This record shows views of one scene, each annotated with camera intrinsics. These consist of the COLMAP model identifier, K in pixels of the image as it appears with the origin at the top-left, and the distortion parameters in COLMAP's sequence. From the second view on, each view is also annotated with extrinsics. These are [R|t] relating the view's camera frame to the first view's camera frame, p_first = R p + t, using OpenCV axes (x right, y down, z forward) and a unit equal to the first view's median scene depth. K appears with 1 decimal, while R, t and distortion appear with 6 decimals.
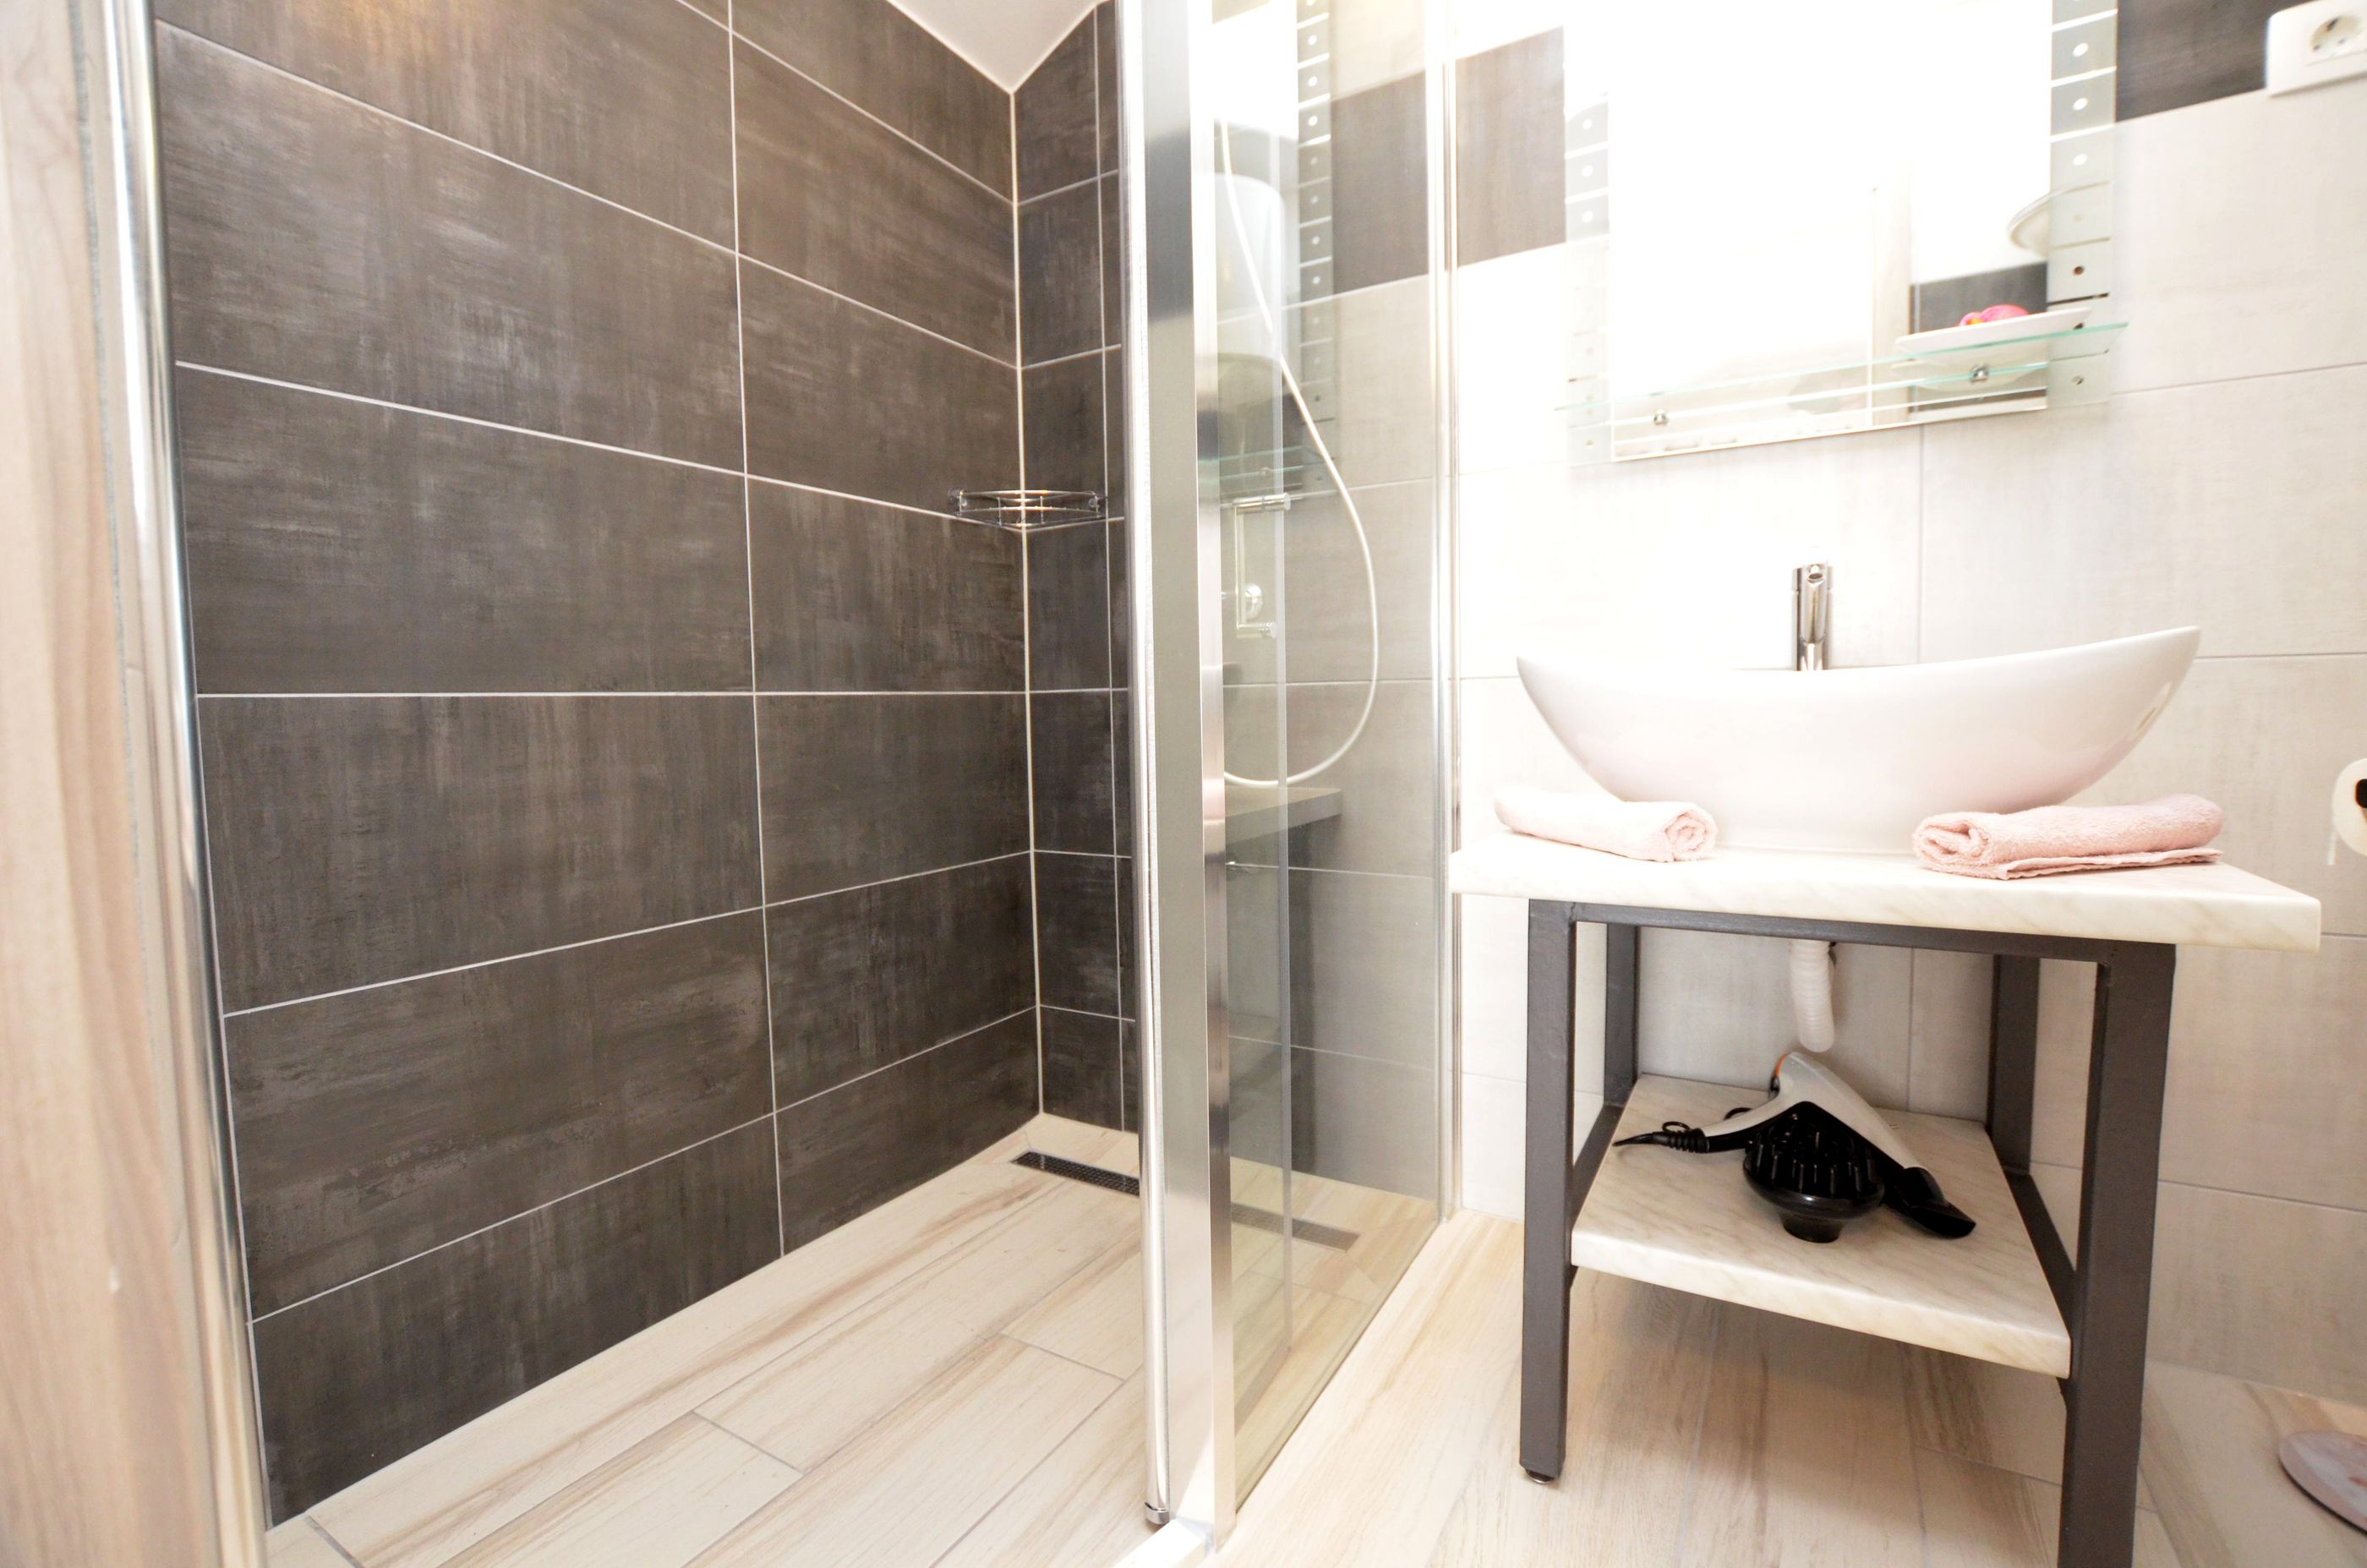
lens RADIAL K [[1043.5, 0, 1195.1], [0, 1043.5, 783.5], [0, 0, 1]] dist [-0.026890, 0.002636]
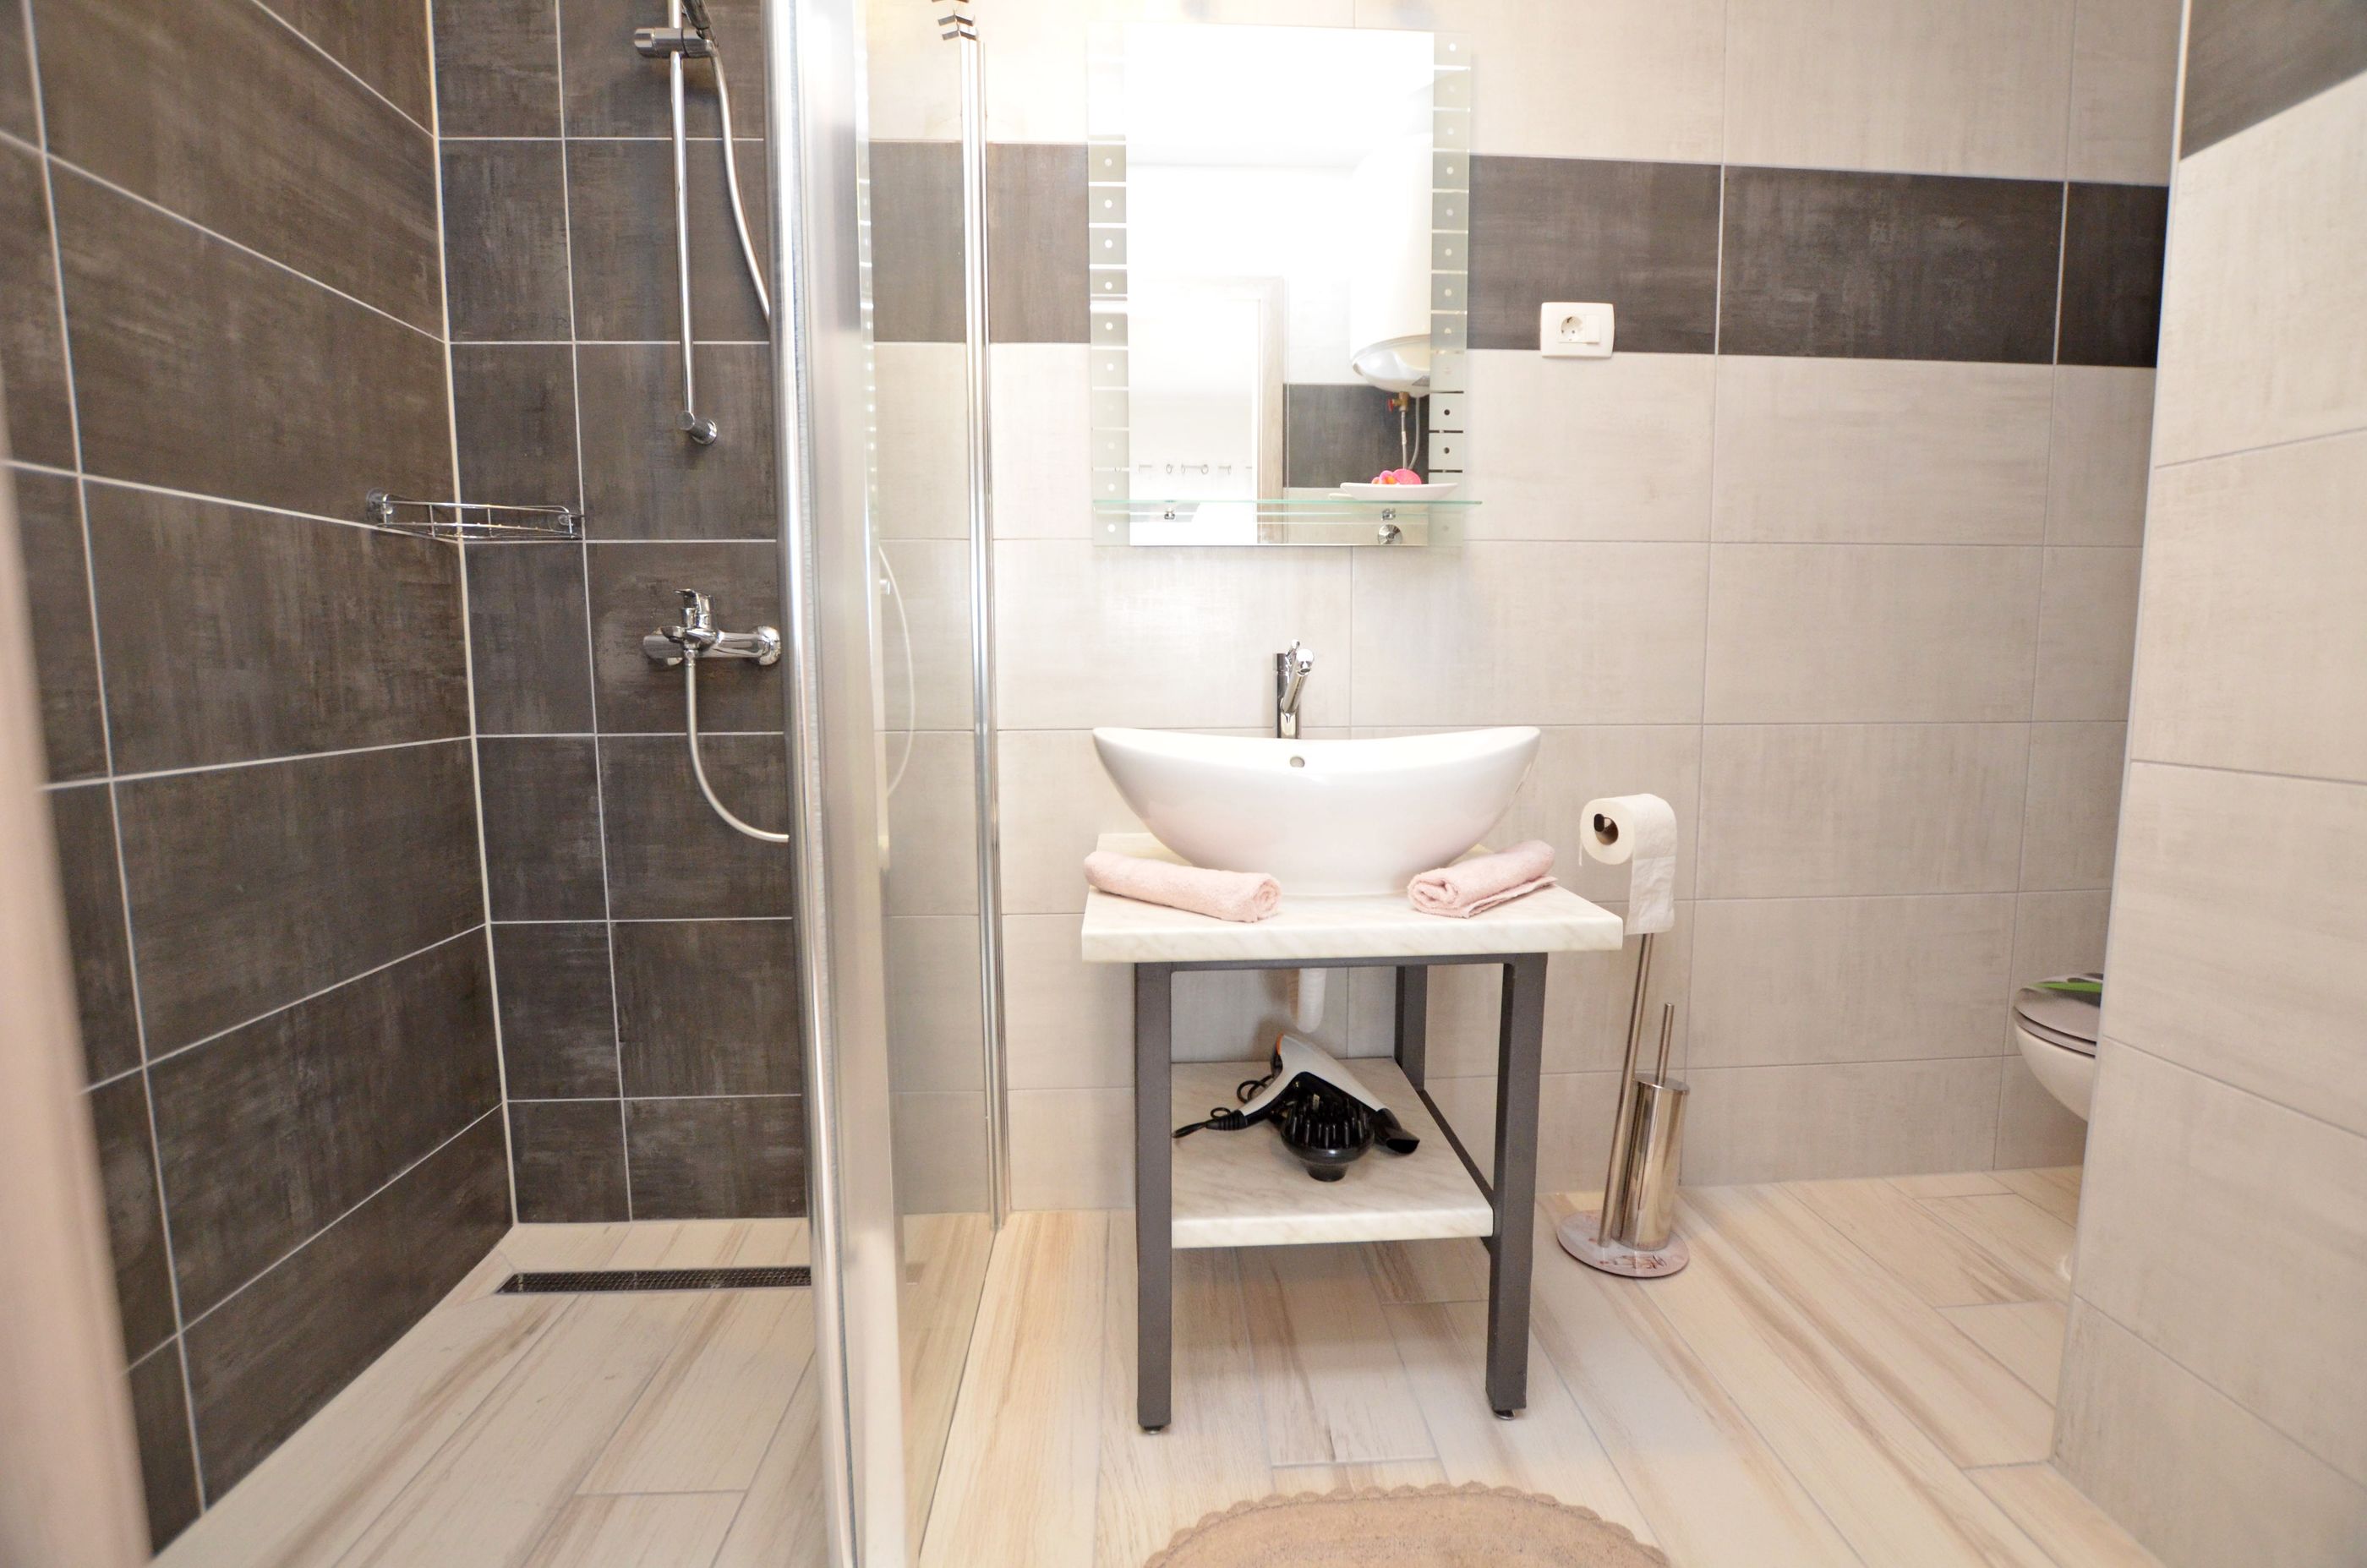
lens RADIAL K [[1043.5, 0, 1191.8], [0, 1043.5, 788.3], [0, 0, 1]] dist [-0.026890, 0.002636]
pose [[0.831605, -0.048842, 0.553216, -0.184023], [0.027164, 0.998510, 0.047321, -0.090509], [-0.554703, -0.024325, 0.831693, -0.005294]]
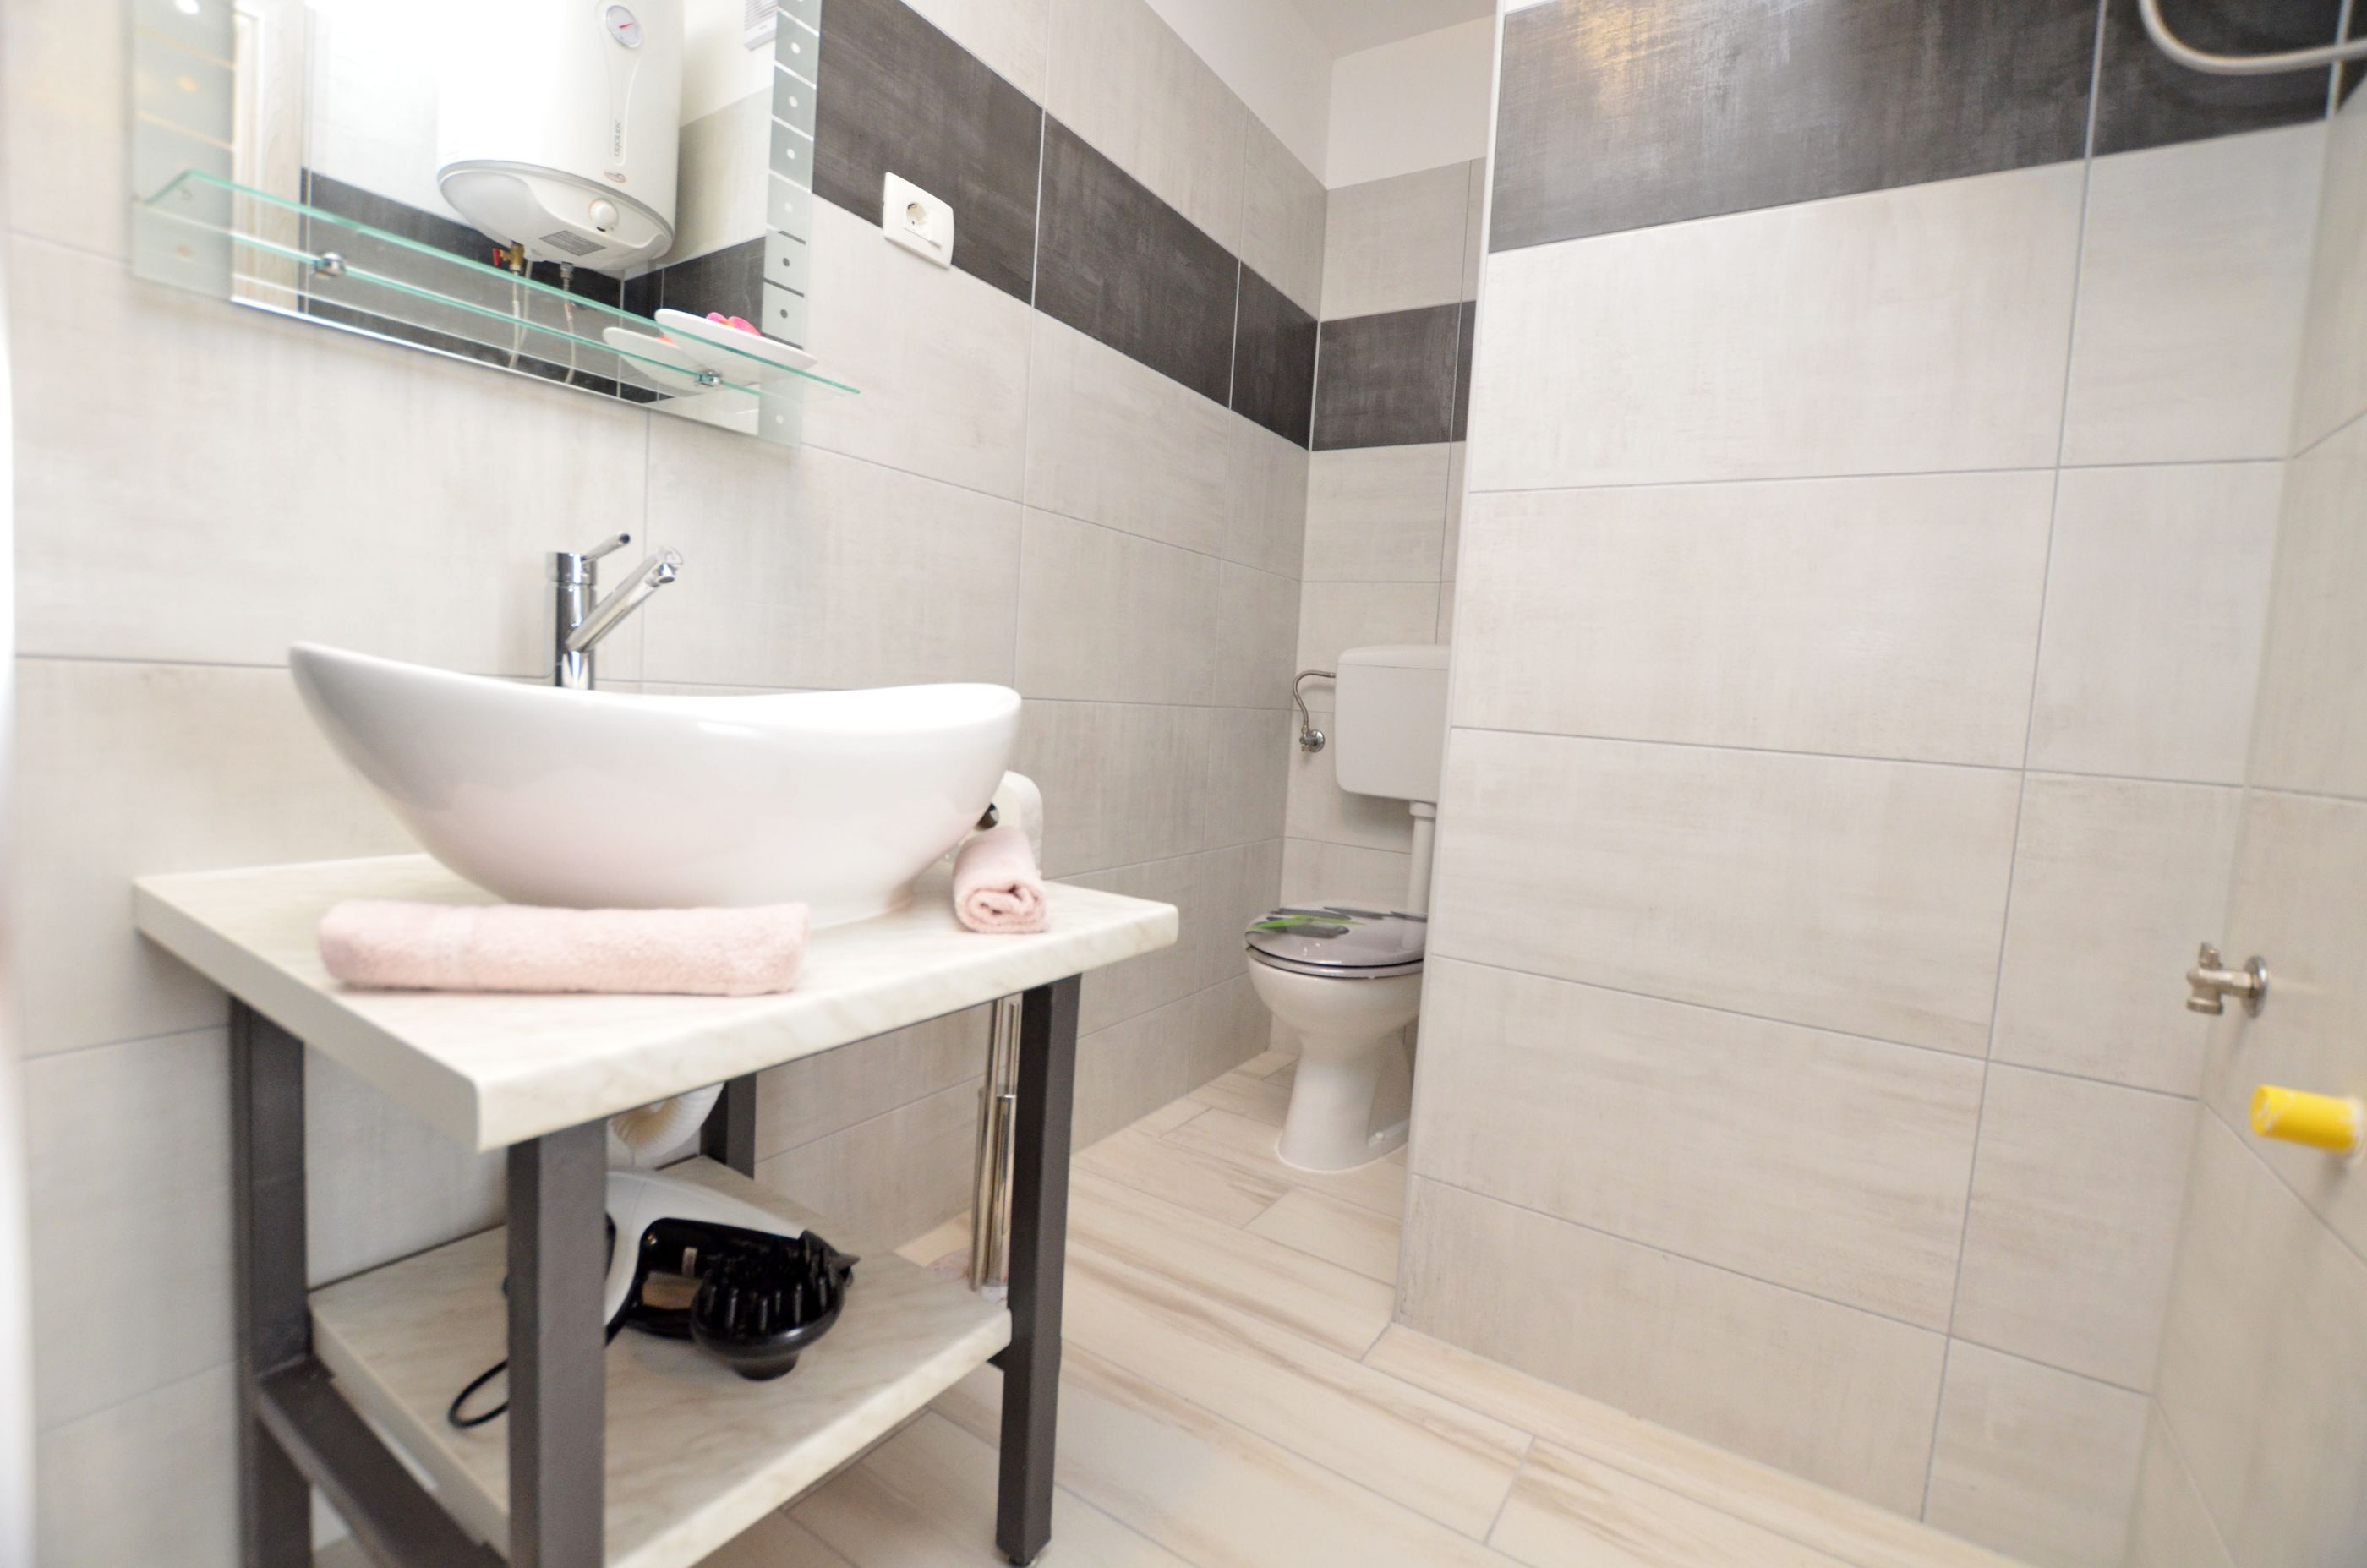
lens RADIAL K [[1043.5, 0, 1182.1], [0, 1043.5, 775.4], [0, 0, 1]] dist [-0.026890, 0.002636]
pose [[0.038621, -0.053041, 0.997845, -0.150904], [0.009353, 0.998566, 0.052718, -0.066194], [-0.999210, 0.007297, 0.039062, 0.429547]]
